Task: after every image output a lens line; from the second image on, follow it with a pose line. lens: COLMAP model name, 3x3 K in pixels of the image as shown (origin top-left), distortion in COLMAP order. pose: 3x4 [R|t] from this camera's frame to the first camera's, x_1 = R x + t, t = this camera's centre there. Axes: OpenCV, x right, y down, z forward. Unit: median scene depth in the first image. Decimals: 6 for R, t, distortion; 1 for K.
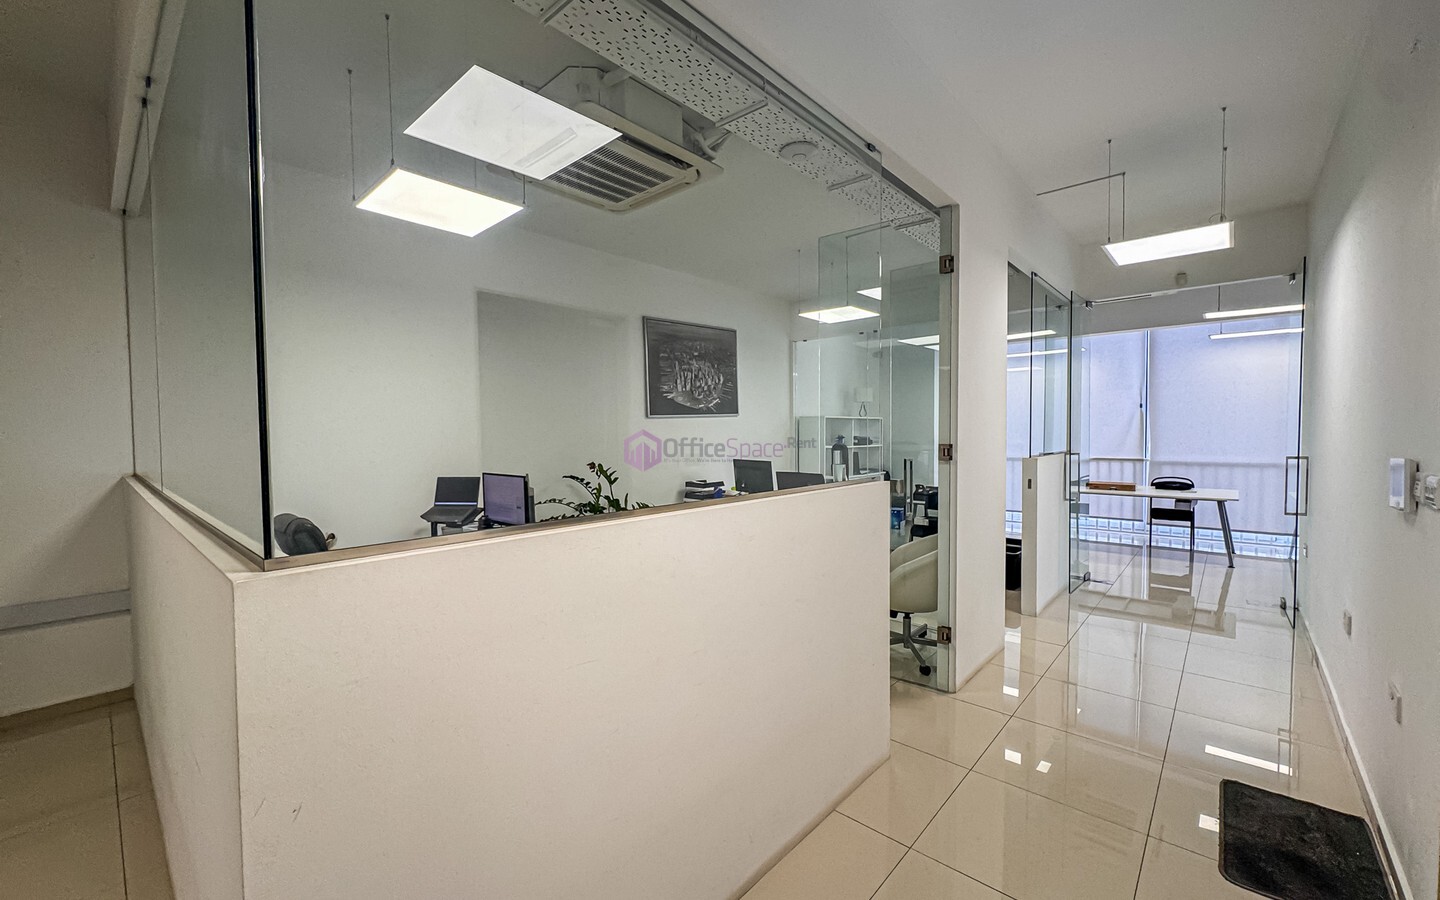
lens RADIAL K [[575.0, 0, 721.7], [0, 575.0, 452.2], [0, 0, 1]] dist [0.000448, -0.000092]
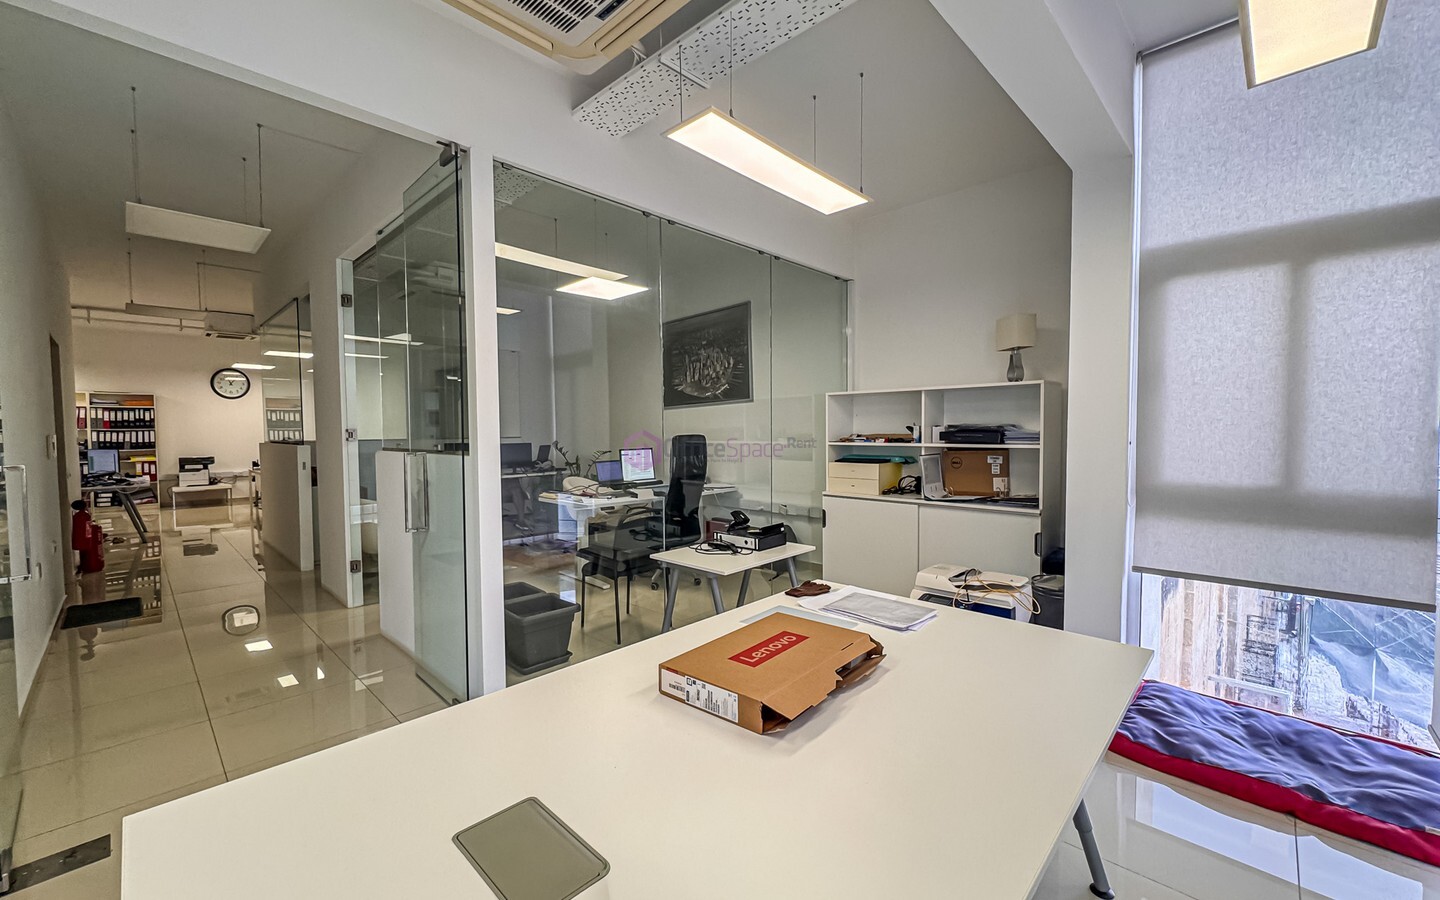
lens RADIAL K [[575.0, 0, 724.4], [0, 575.0, 452.8], [0, 0, 1]] dist [0.000448, -0.000092]
pose [[-0.027866, 0.049383, -0.998391, 1.036428], [-0.029317, 0.998309, 0.050197, -0.033198], [0.999182, 0.030669, -0.026371, 1.149257]]
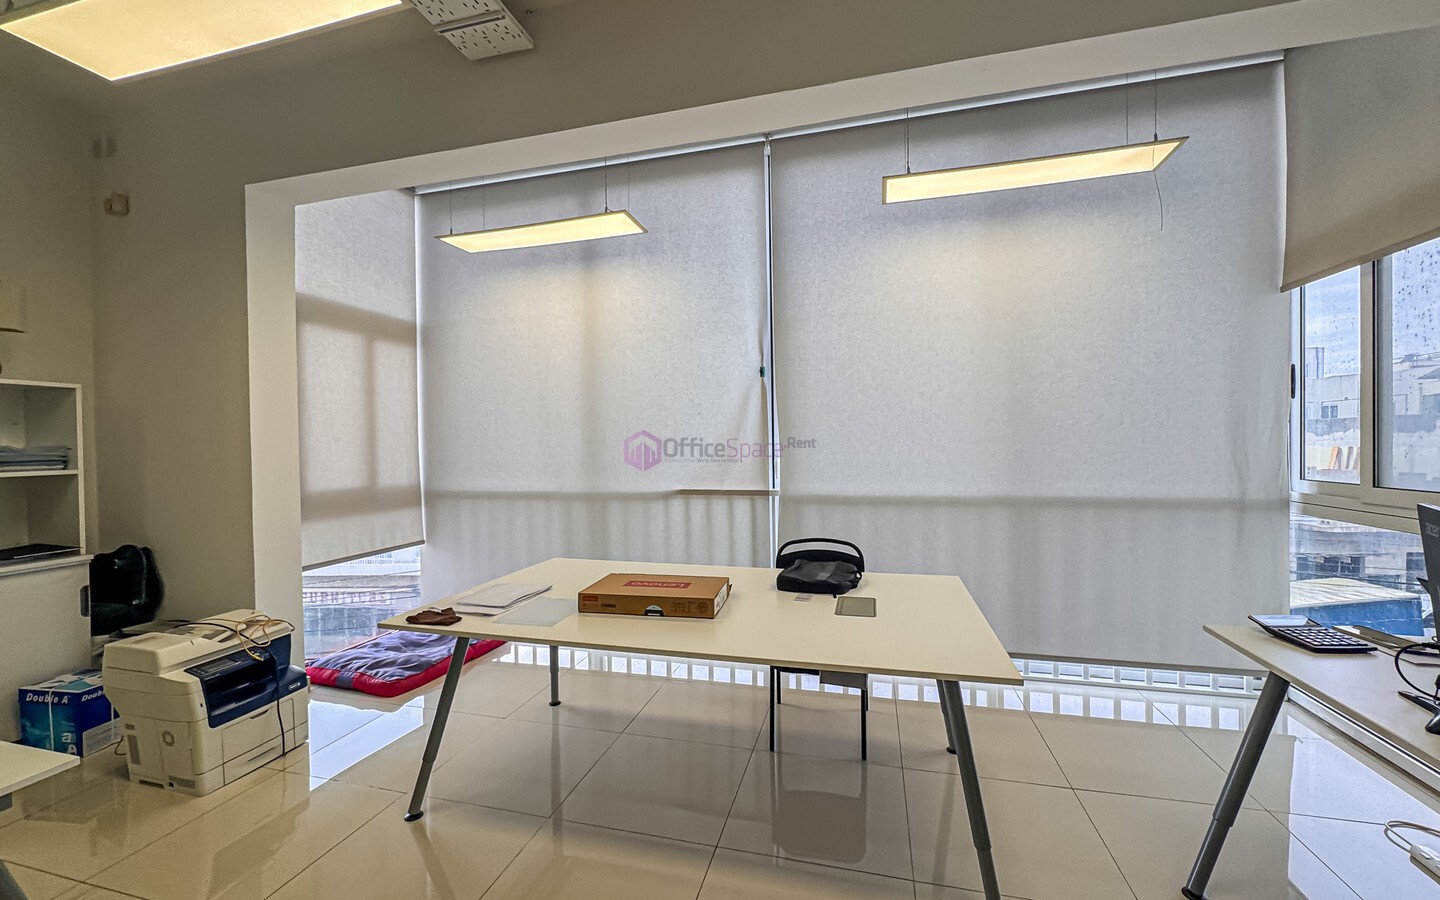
lens RADIAL K [[575.0, 0, 719.5], [0, 575.0, 449.4], [0, 0, 1]] dist [0.000448, -0.000092]
pose [[0.890852, -0.007539, 0.454231, 0.644595], [0.022355, 0.999378, -0.027257, -0.011314], [-0.453743, 0.034437, 0.890467, 0.803445]]
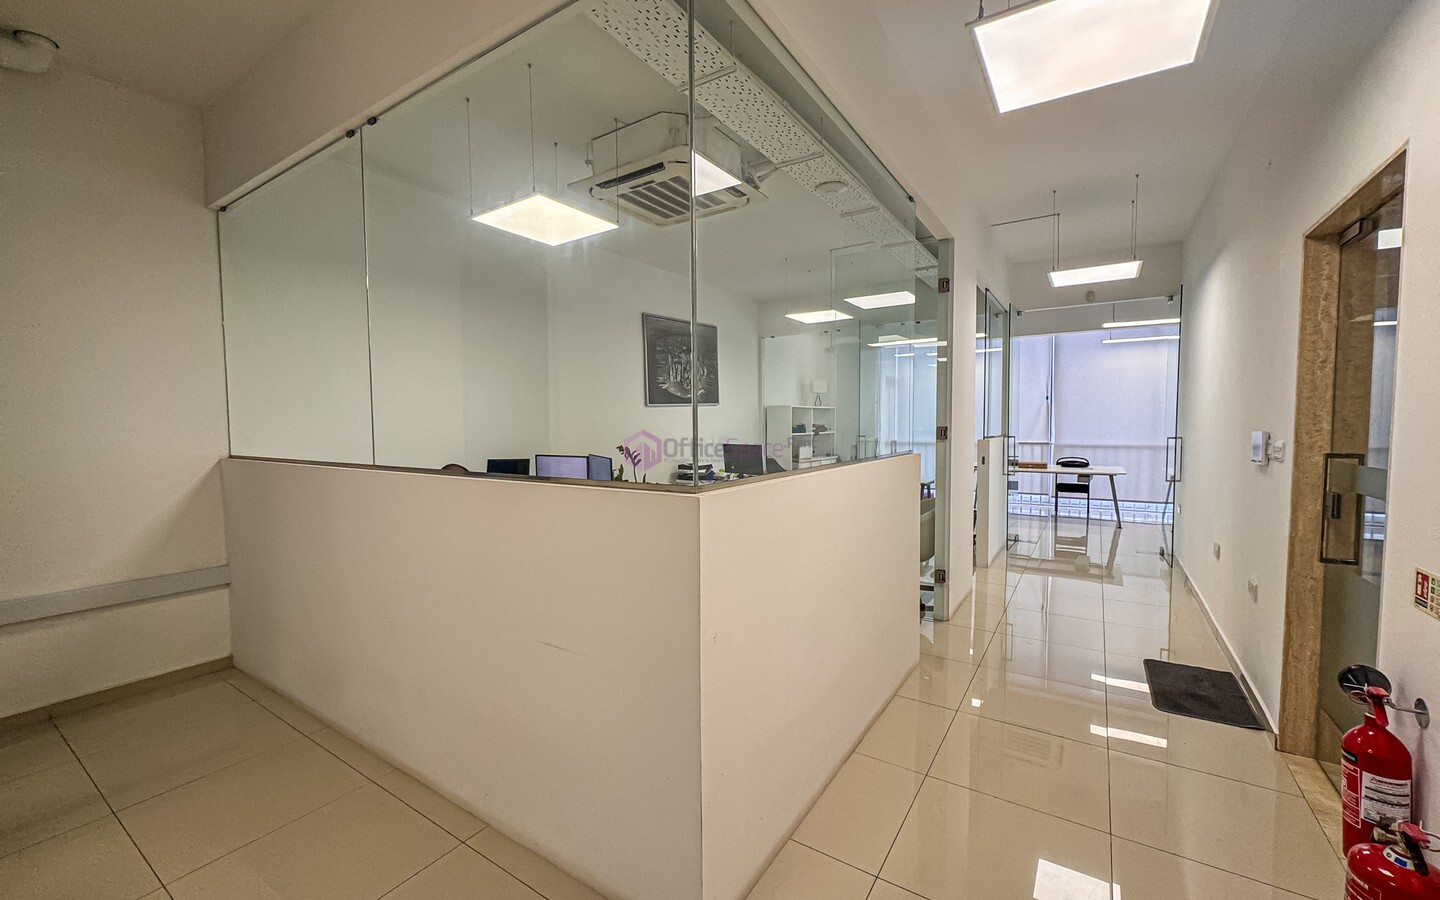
lens RADIAL K [[575.0, 0, 721.9], [0, 575.0, 452.8], [0, 0, 1]] dist [0.000448, -0.000092]
pose [[0.988594, -0.008958, 0.150340, -0.151546], [0.006396, 0.999826, 0.017516, 0.009808], [-0.150471, -0.016354, 0.988479, -0.099064]]
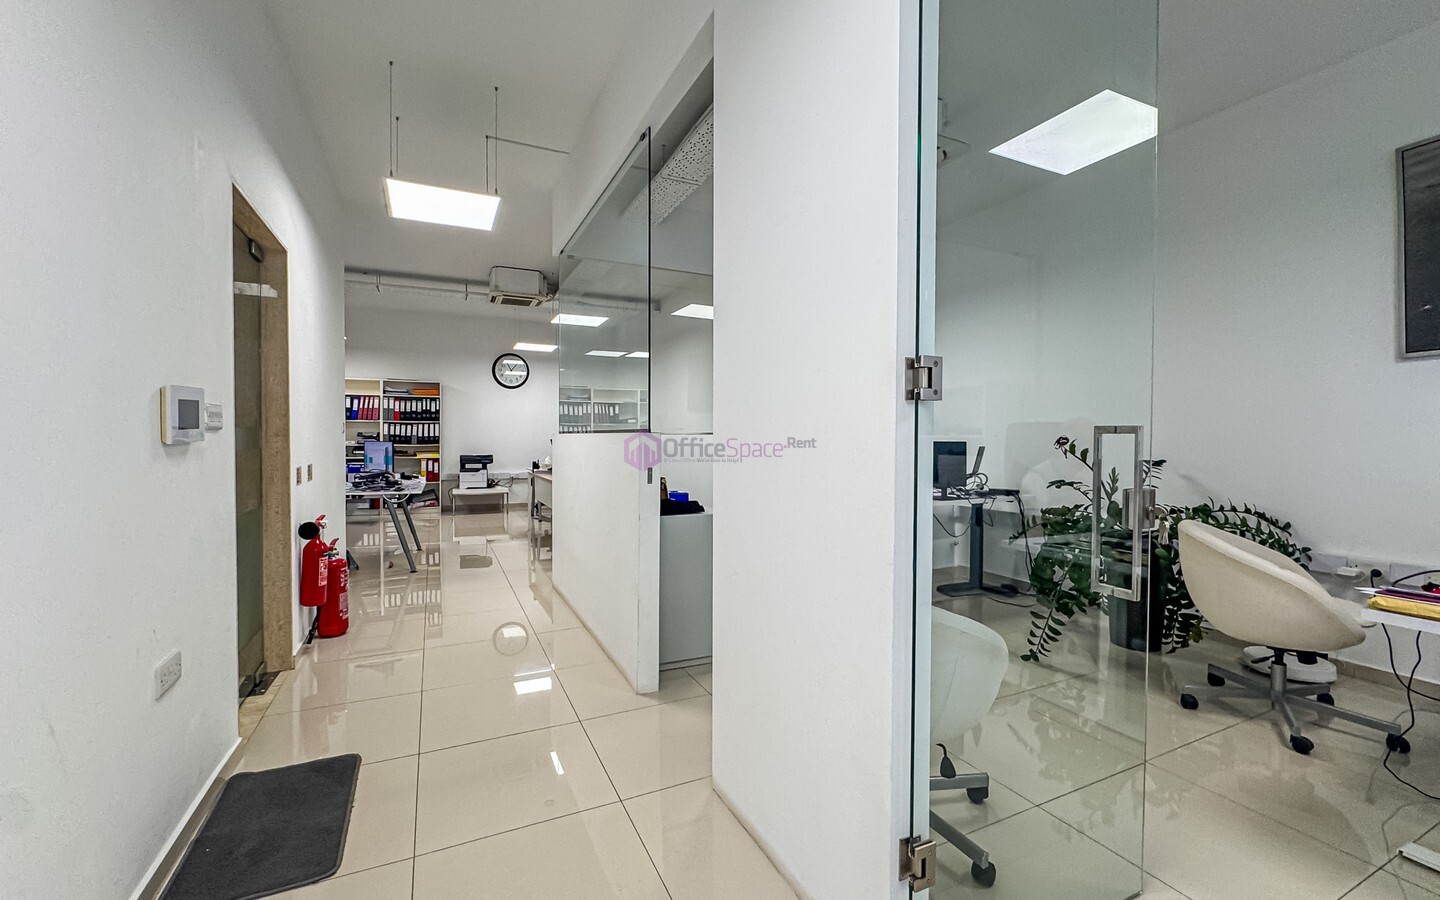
lens RADIAL K [[575.0, 0, 721.4], [0, 575.0, 444.5], [0, 0, 1]] dist [0.000448, -0.000092]
pose [[-0.364154, 0.018071, -0.931163, 0.513242], [-0.035920, 0.998795, 0.033431, 0.013658], [0.930646, 0.045622, -0.363066, 0.650957]]
